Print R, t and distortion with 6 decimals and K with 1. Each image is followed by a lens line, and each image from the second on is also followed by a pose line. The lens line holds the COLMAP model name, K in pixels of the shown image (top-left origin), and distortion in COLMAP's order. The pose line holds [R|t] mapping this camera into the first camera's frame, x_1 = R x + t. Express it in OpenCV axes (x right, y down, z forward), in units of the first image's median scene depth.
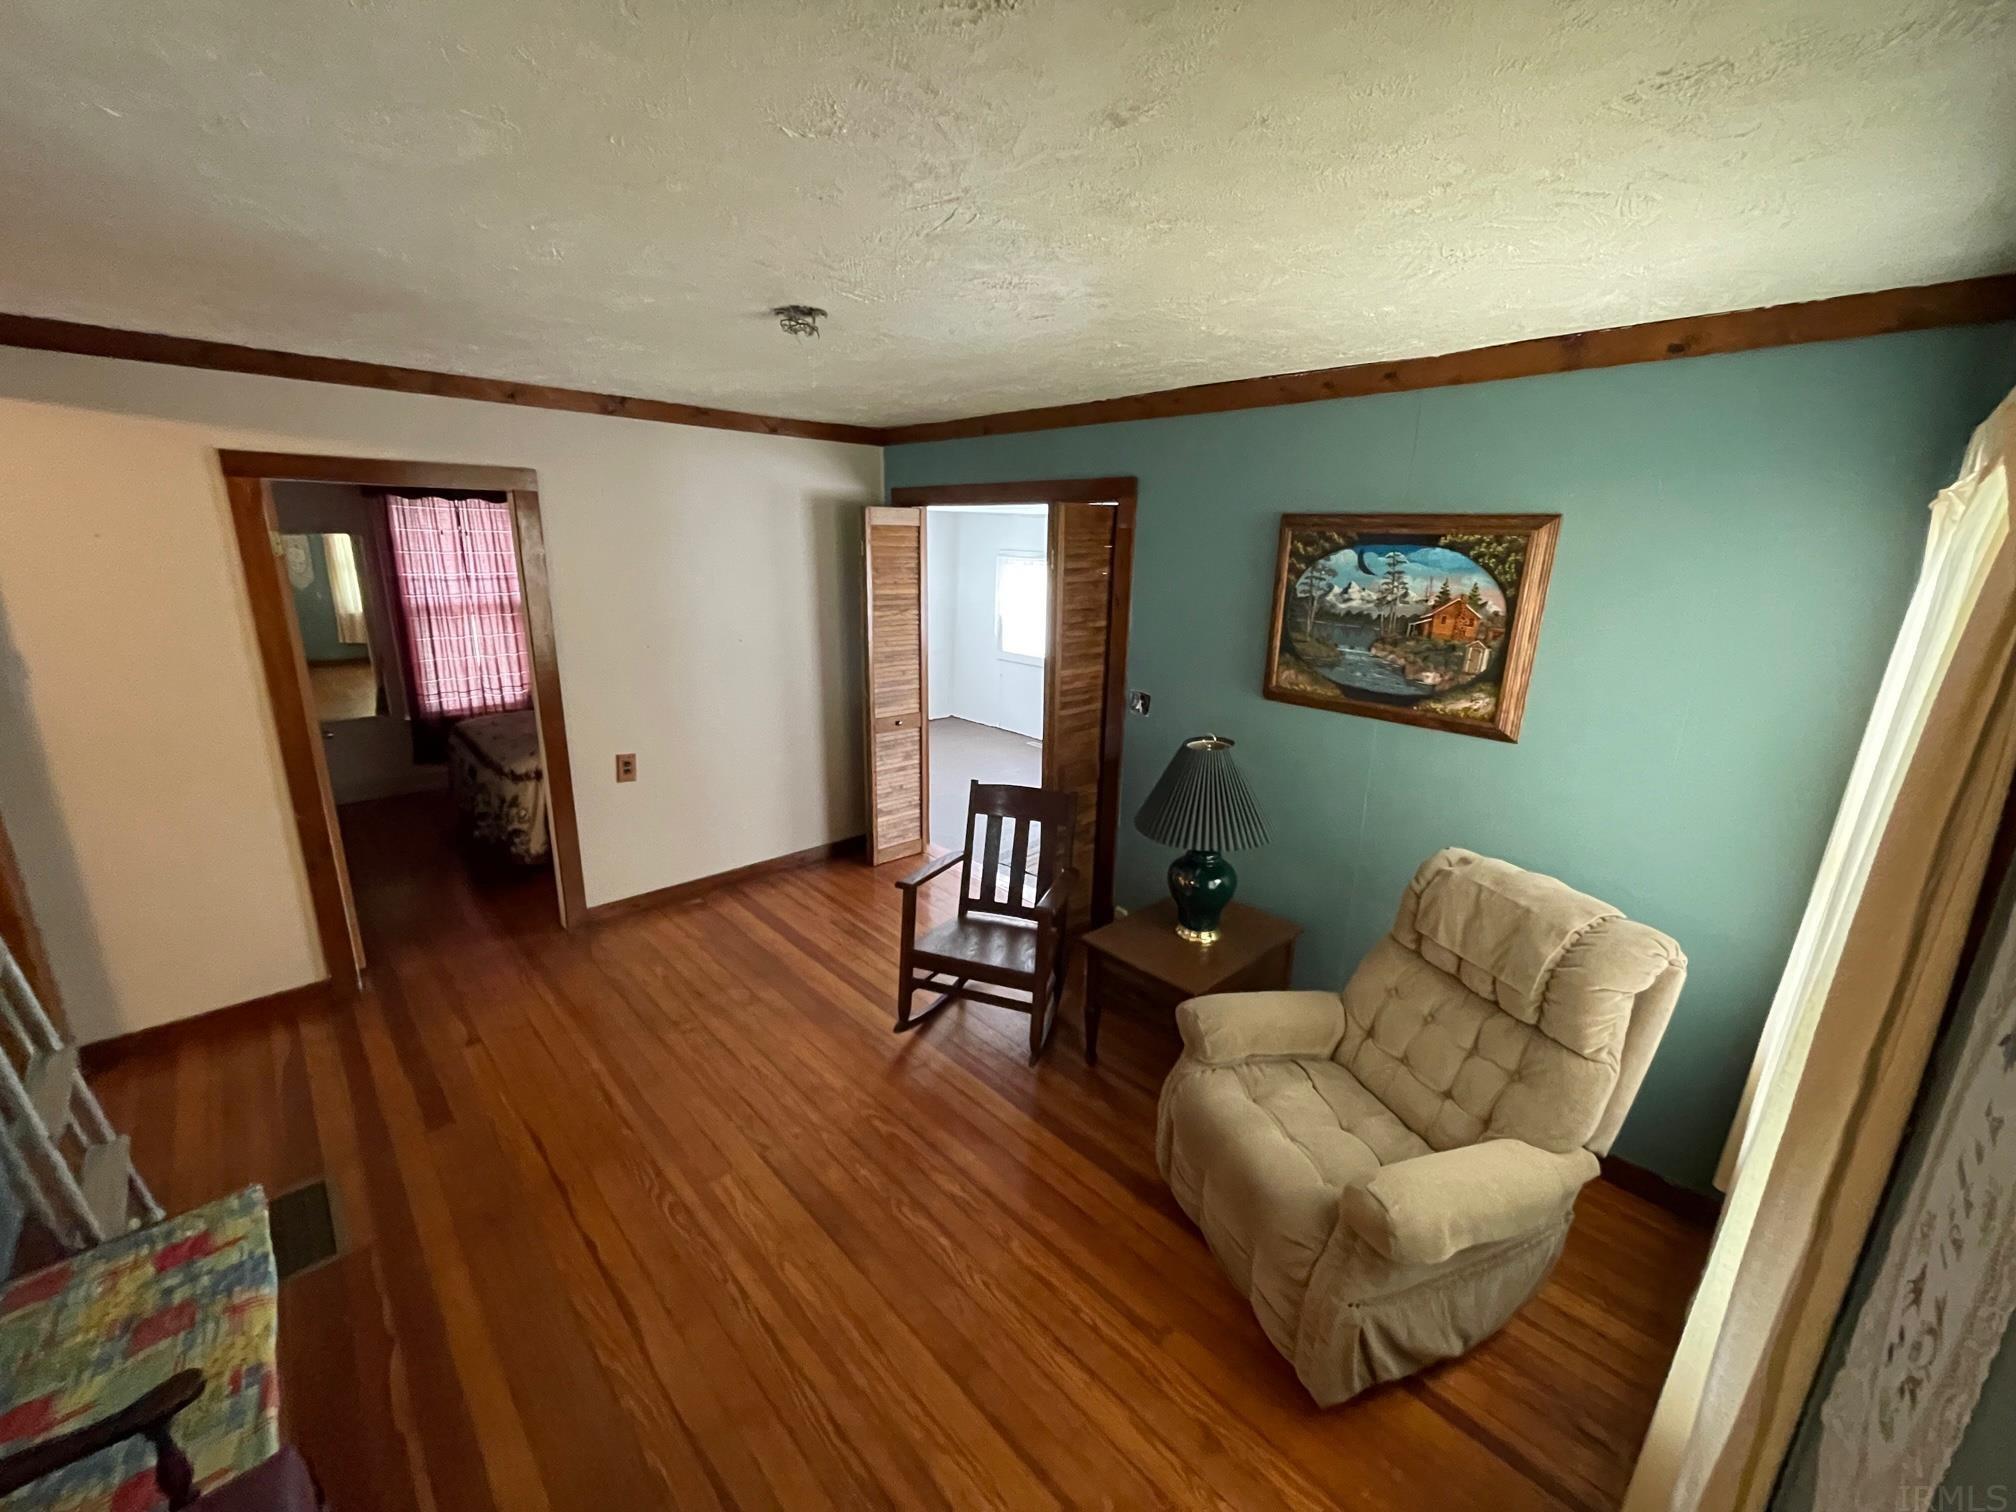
lens RADIAL K [[815.2, 0, 1009.1], [0, 815.2, 748.2], [0, 0, 1]] dist [-0.001264, -0.000091]
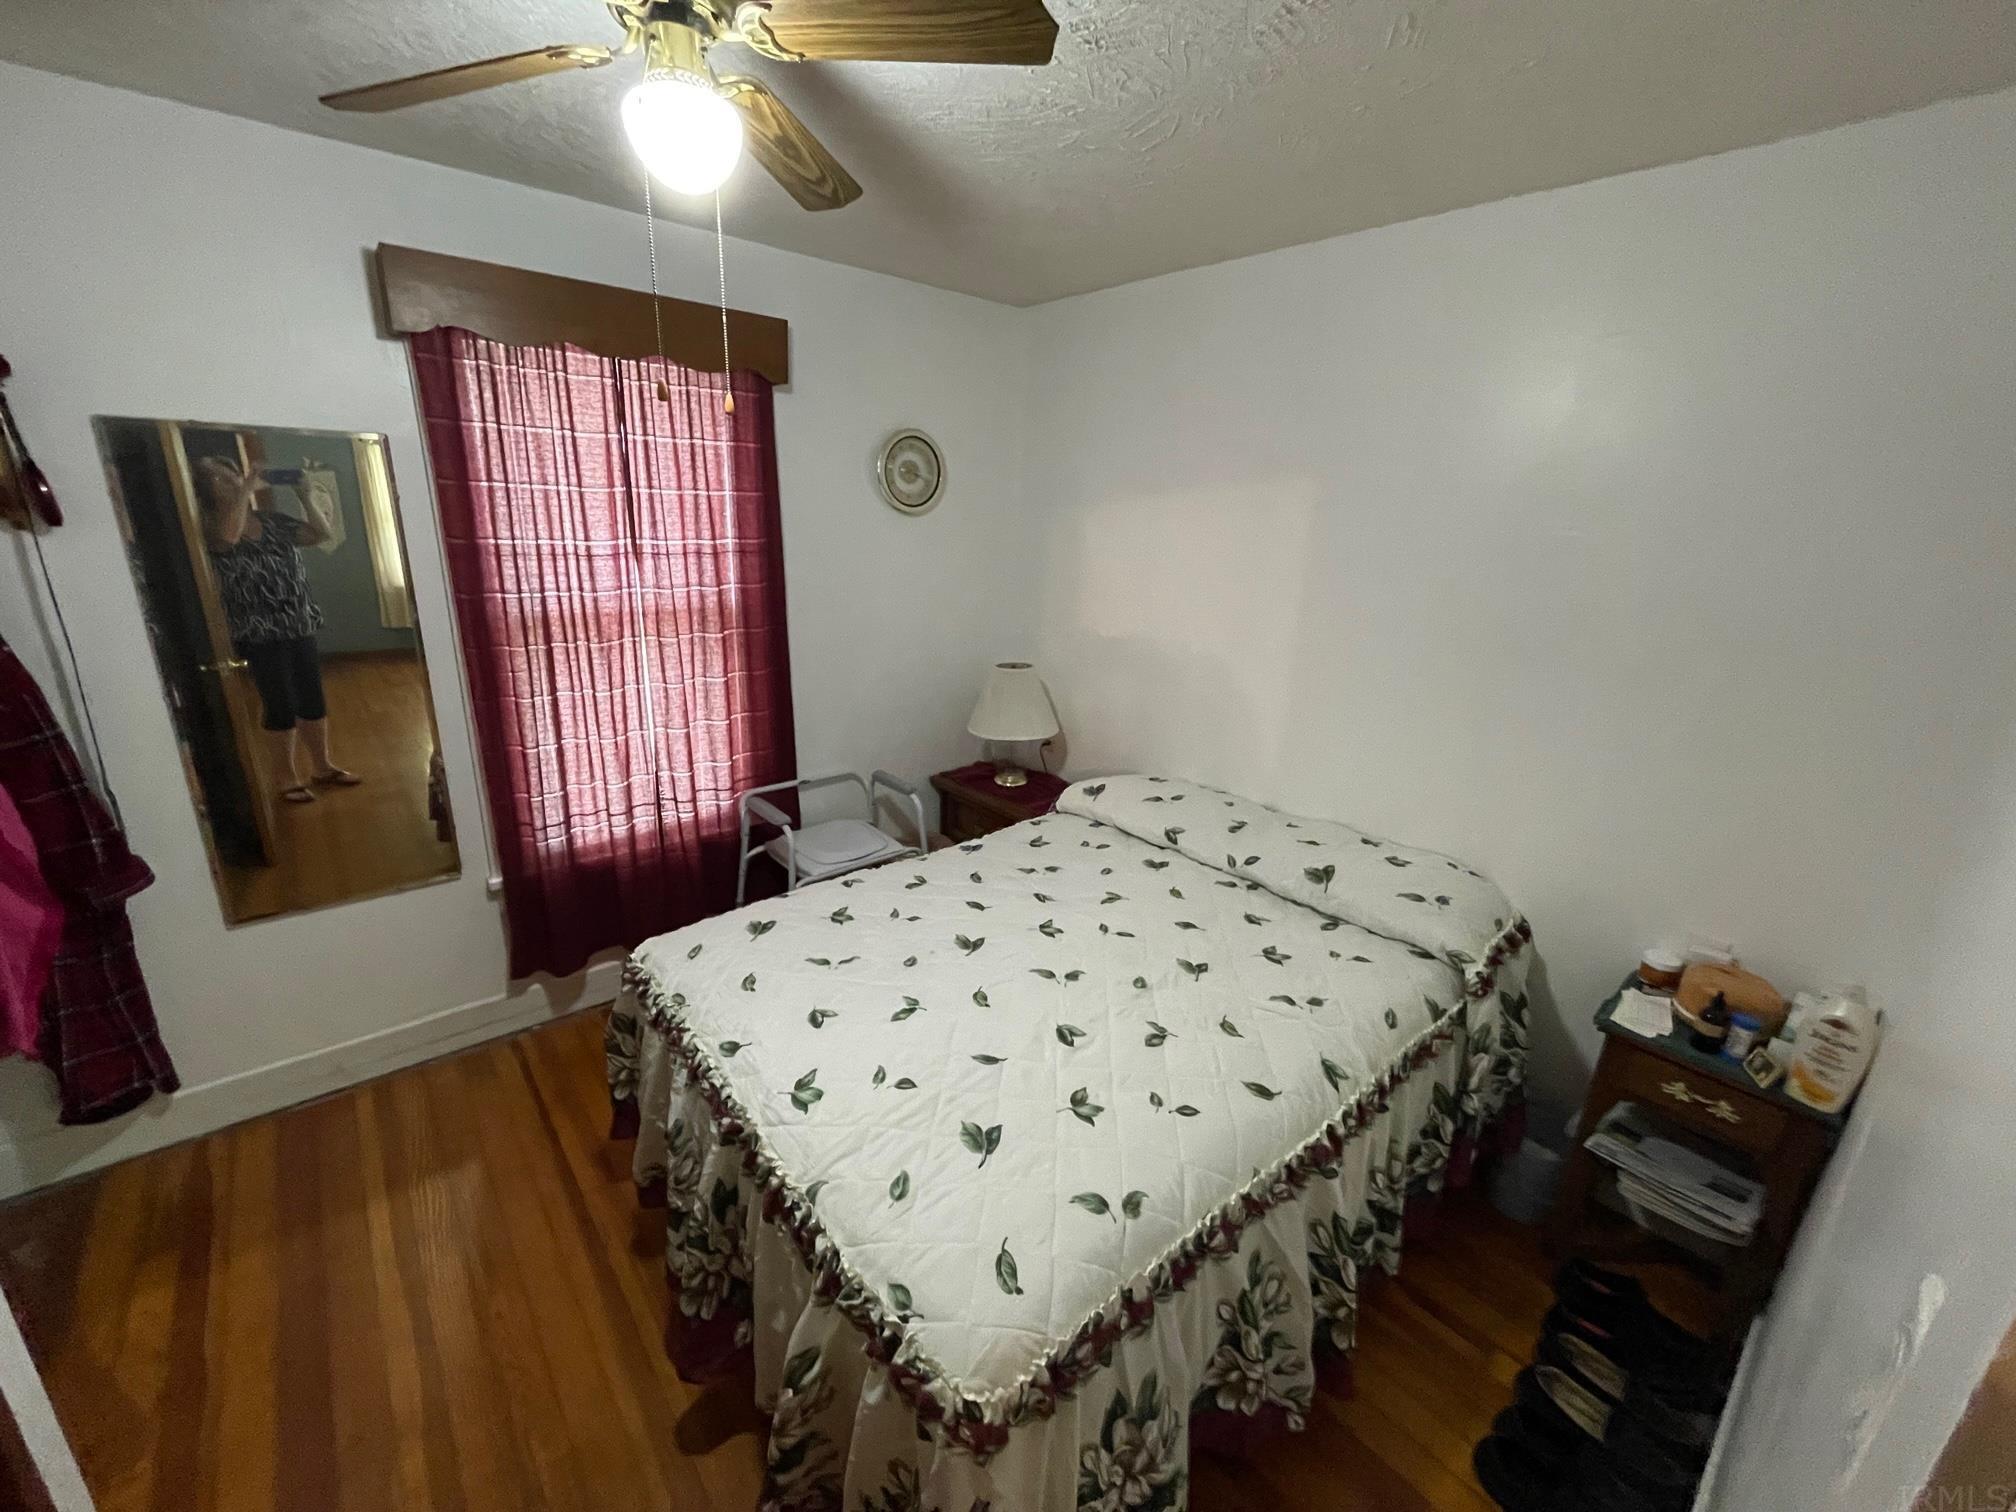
lens RADIAL K [[815.2, 0, 1008.6], [0, 815.2, 743.8], [0, 0, 1]] dist [-0.001264, -0.000091]
pose [[0.998401, 0.029659, -0.048119, -0.442664], [-0.027817, 0.998871, 0.038510, -0.129127], [0.049206, -0.037110, 0.998099, 0.576709]]
